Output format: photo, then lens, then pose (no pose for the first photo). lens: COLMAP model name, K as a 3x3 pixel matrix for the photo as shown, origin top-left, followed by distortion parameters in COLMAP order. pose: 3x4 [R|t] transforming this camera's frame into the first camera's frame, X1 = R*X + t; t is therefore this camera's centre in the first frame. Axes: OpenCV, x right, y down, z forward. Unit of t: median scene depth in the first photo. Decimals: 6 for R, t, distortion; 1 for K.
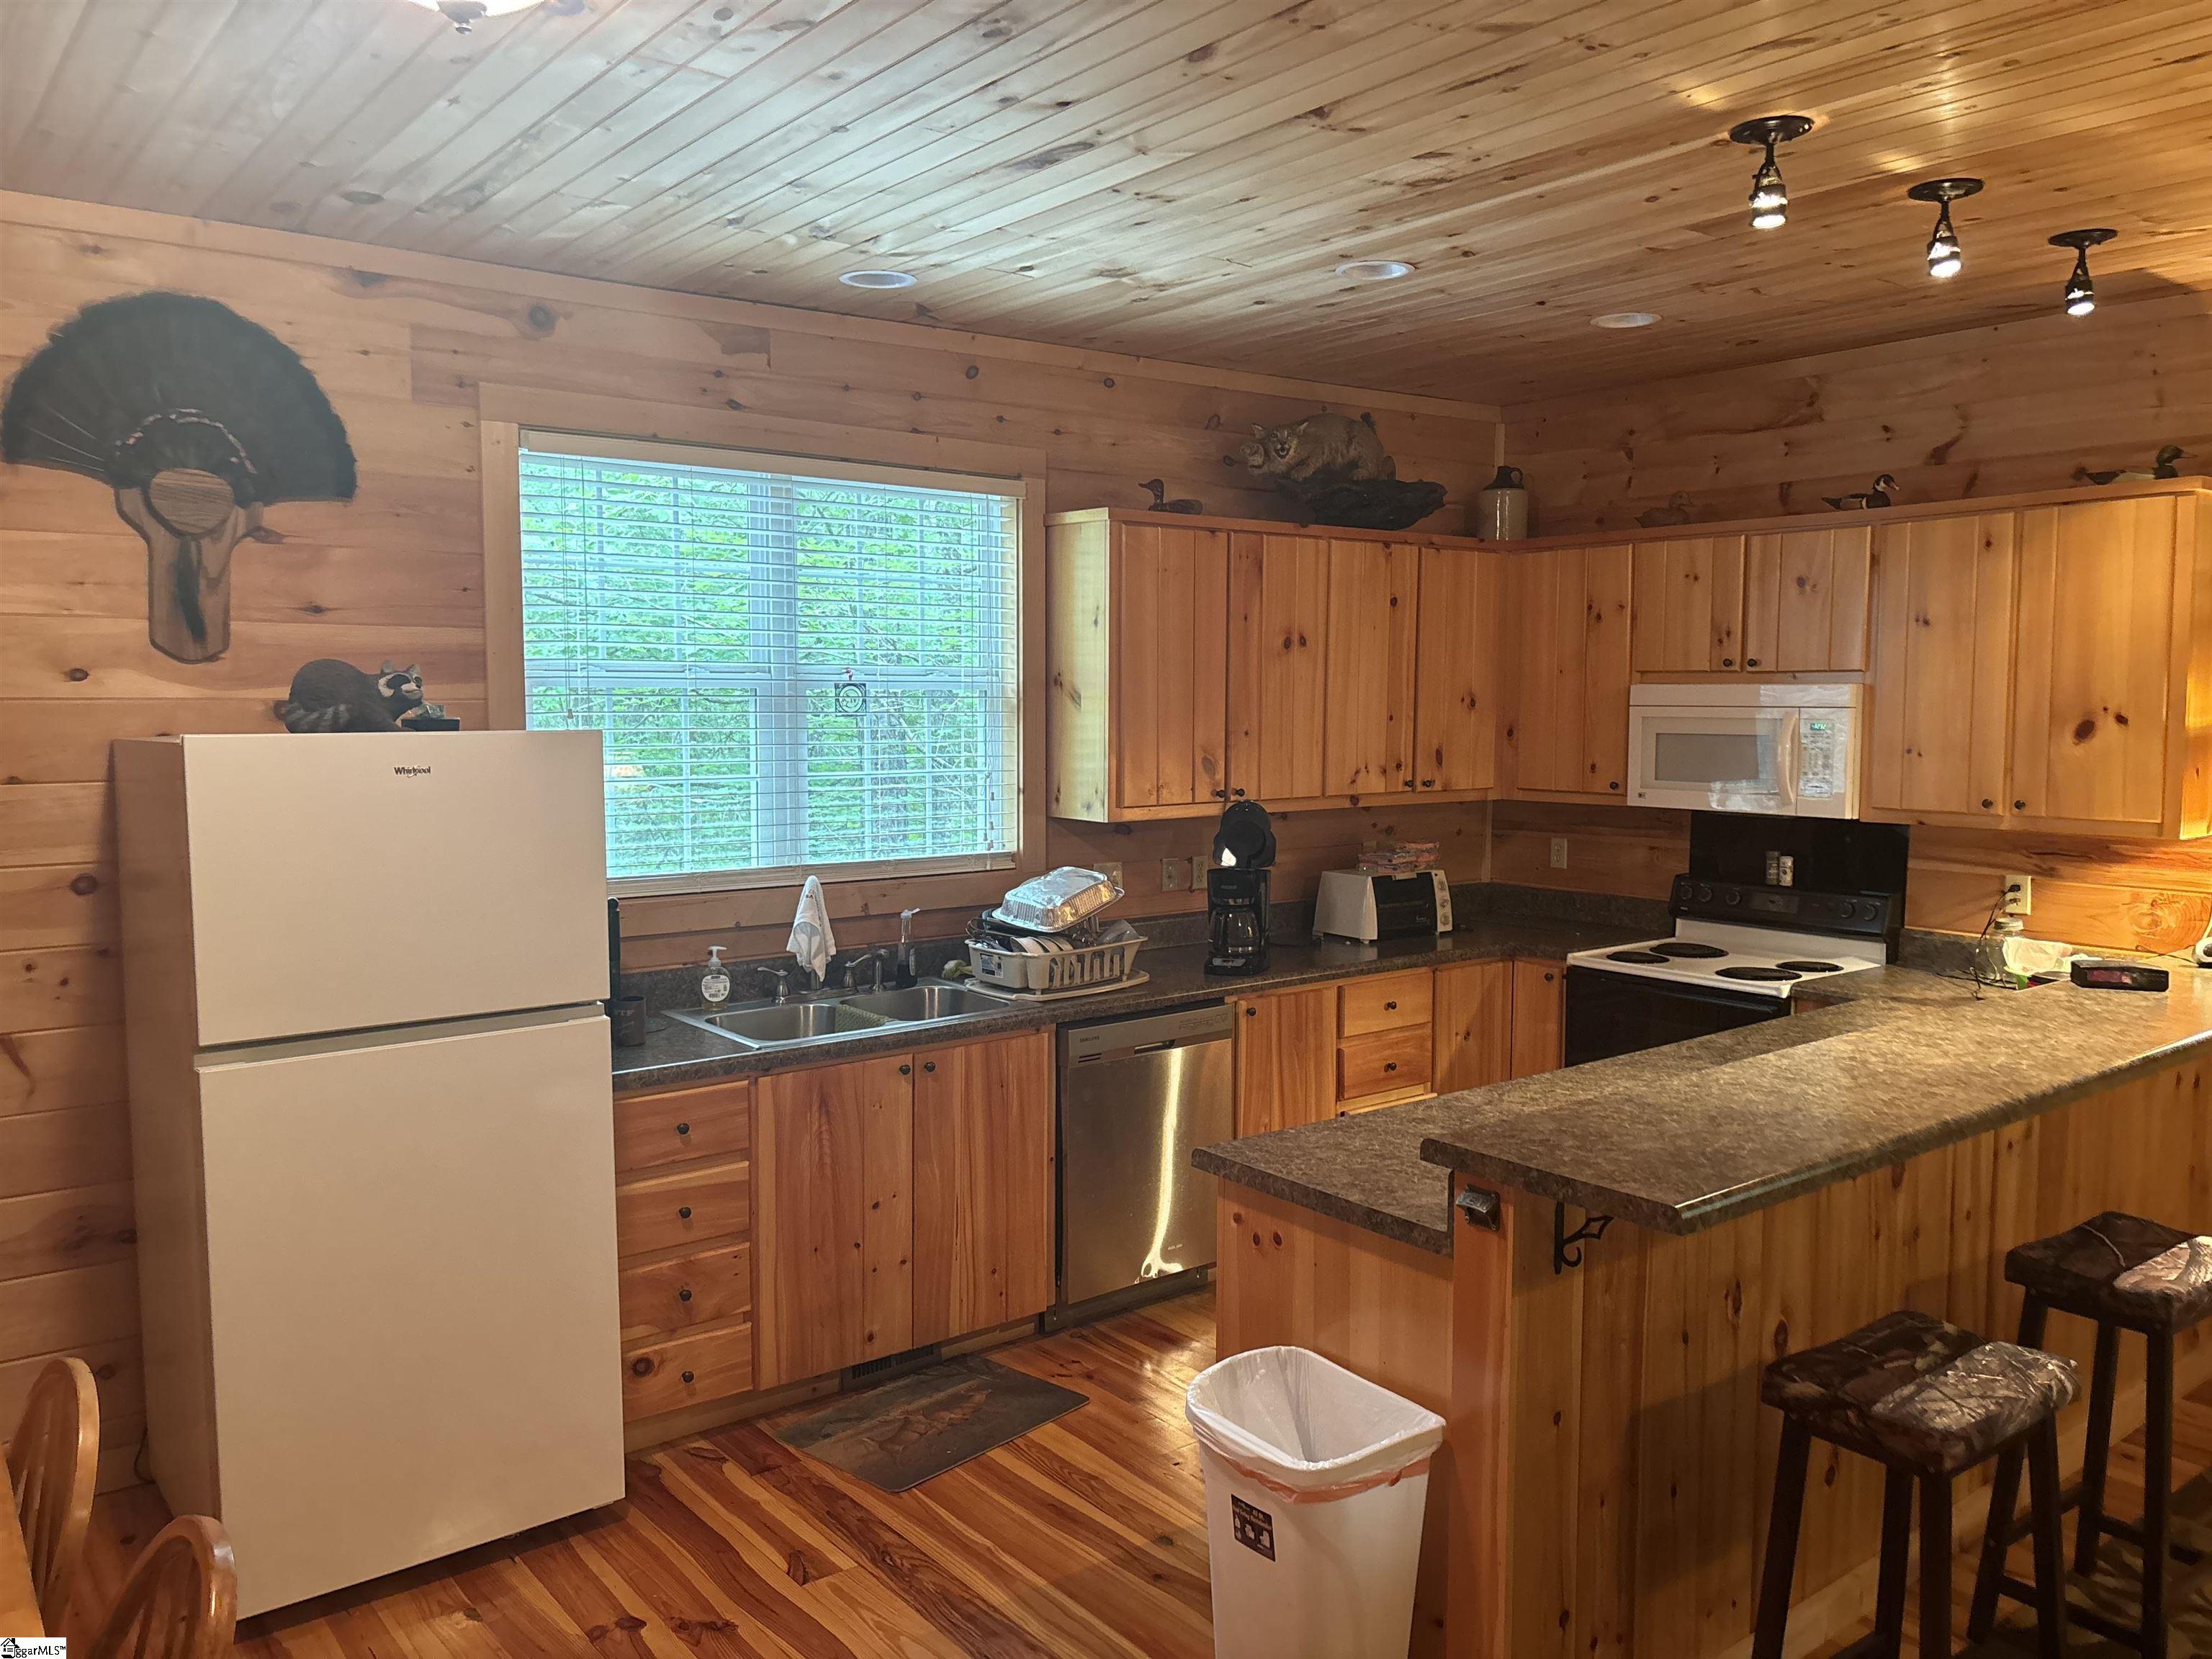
lens RADIAL K [[1675.8, 0, 1106.0], [0, 1675.8, 829.5], [0, 0, 1]] dist [0.053240, -0.000550]
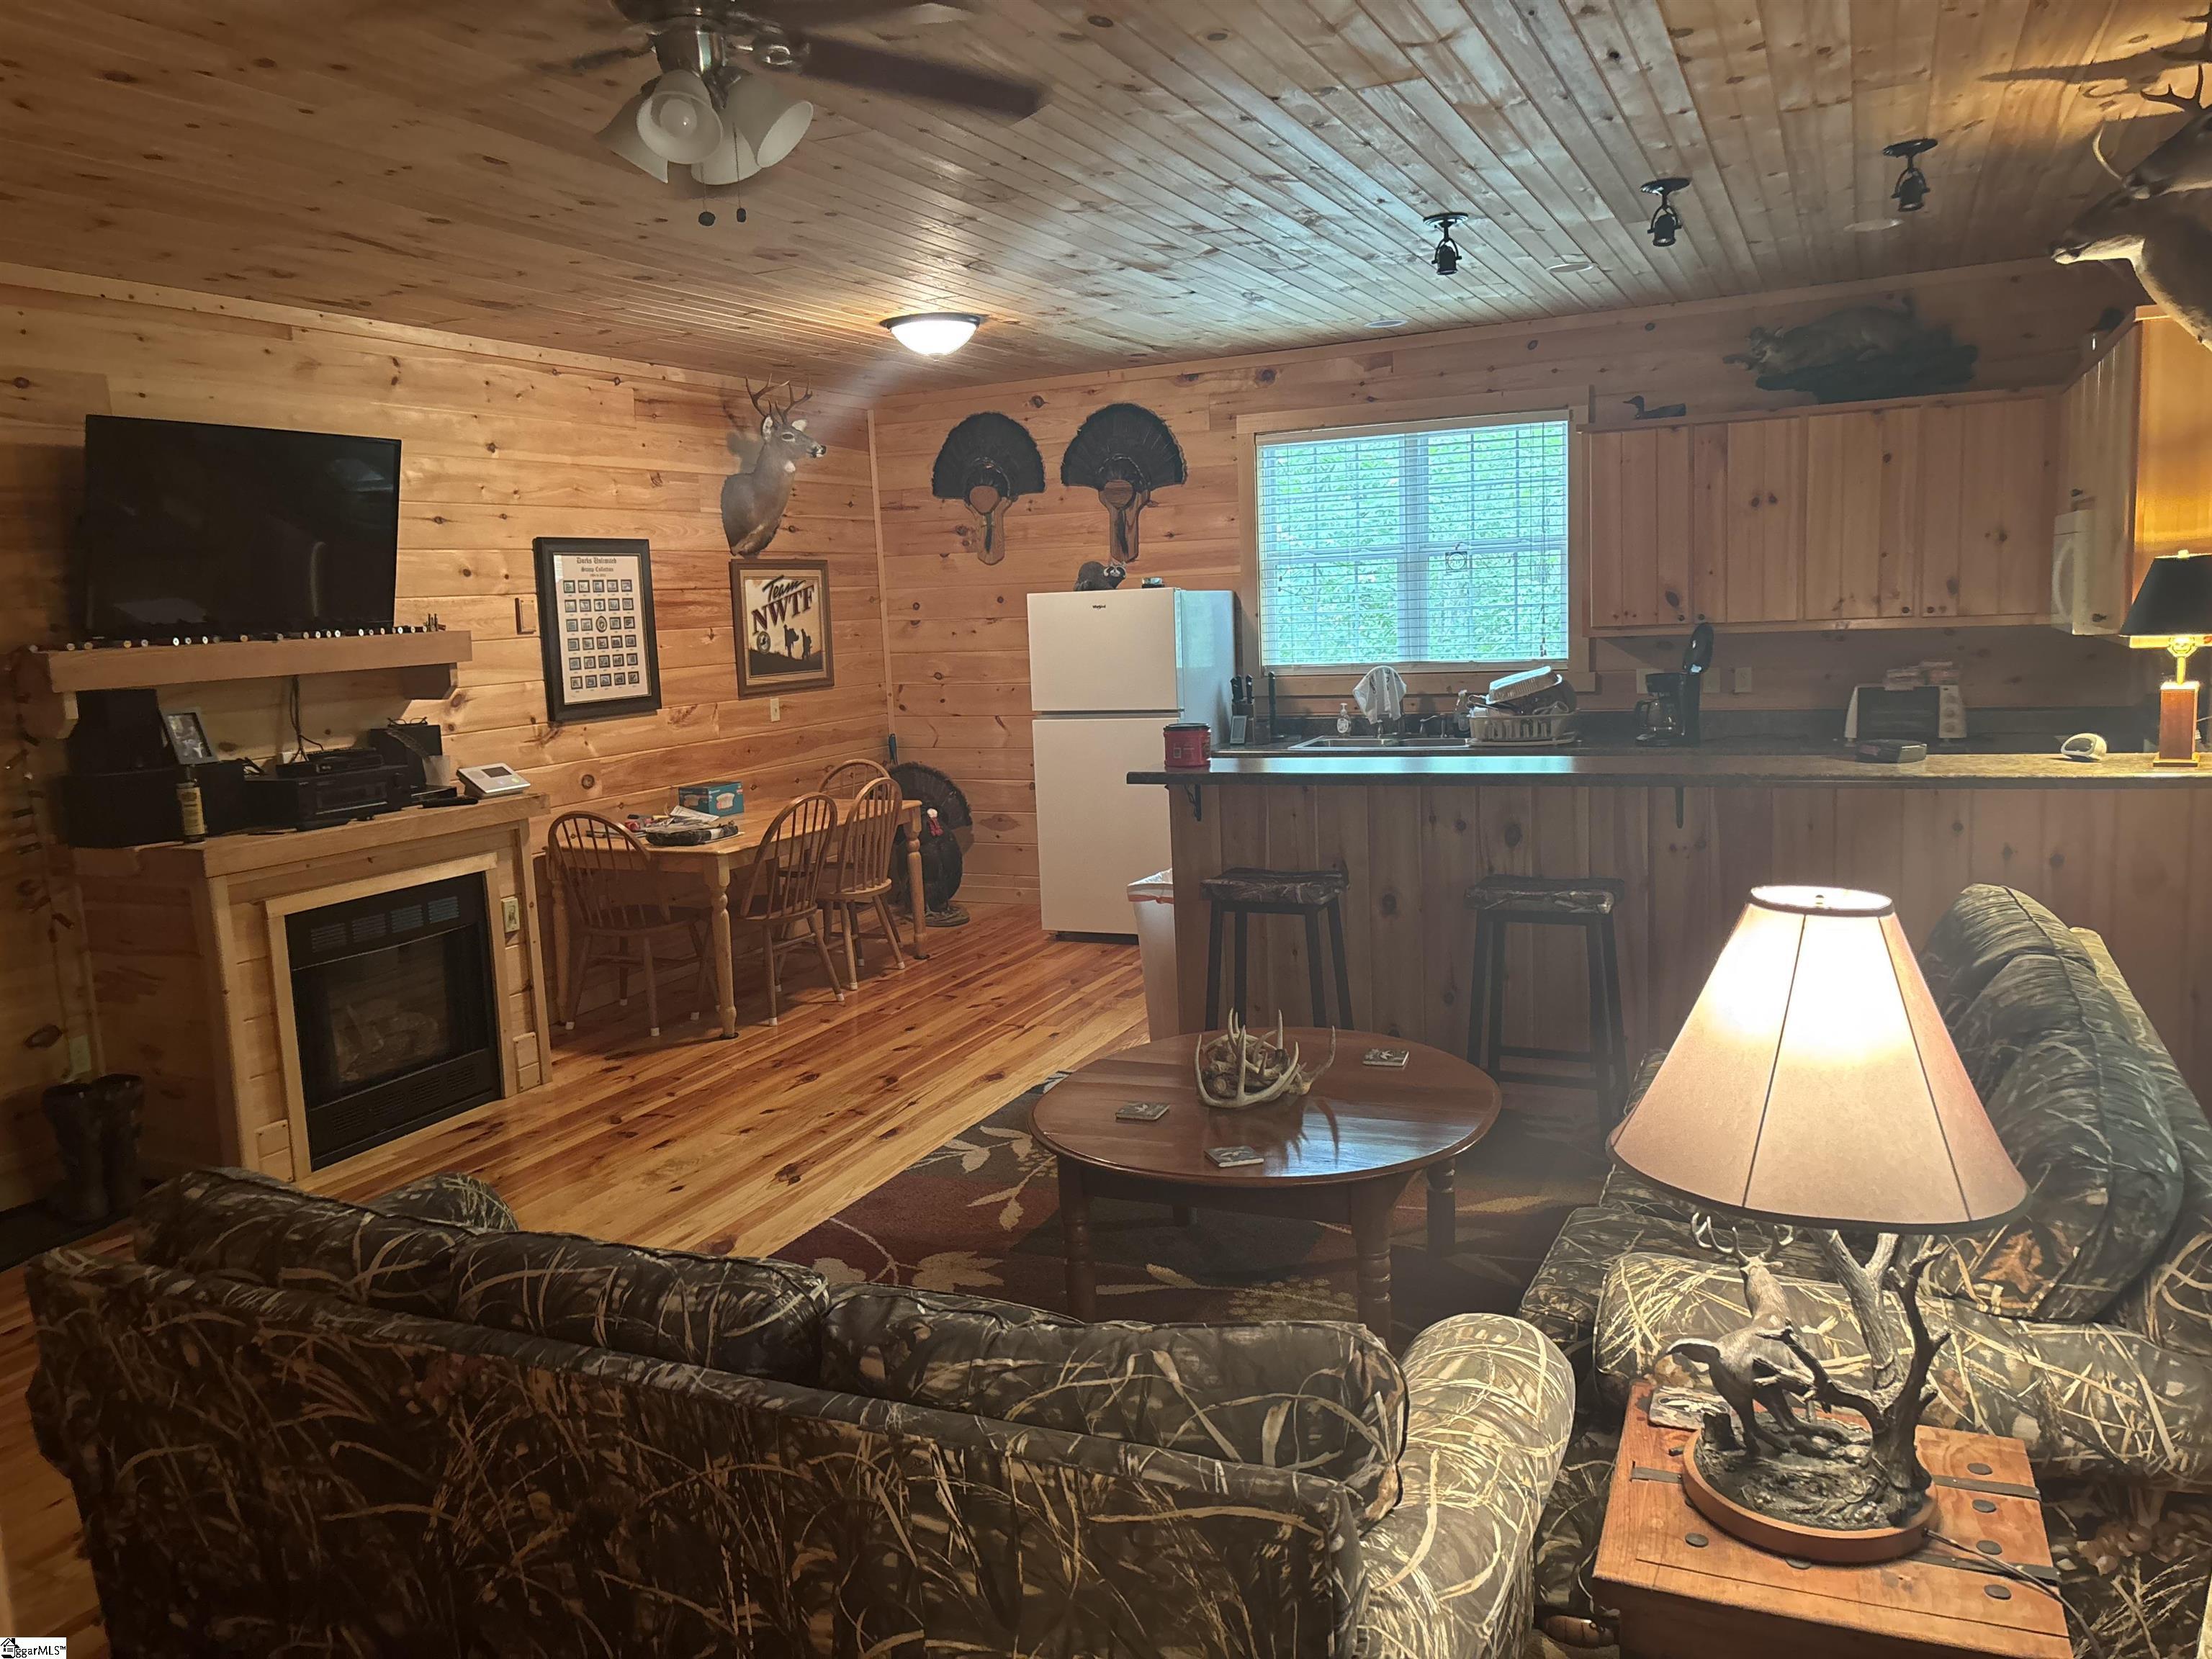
lens RADIAL K [[1710.8, 0, 1106.0], [0, 1710.8, 829.5], [0, 0, 1]] dist [-0.001606, -0.000607]
pose [[0.465998, 0.095390, -0.879629, 1.196952], [-0.027440, 0.995251, 0.093392, 0.036785], [0.884360, -0.019383, 0.466402, -0.091221]]
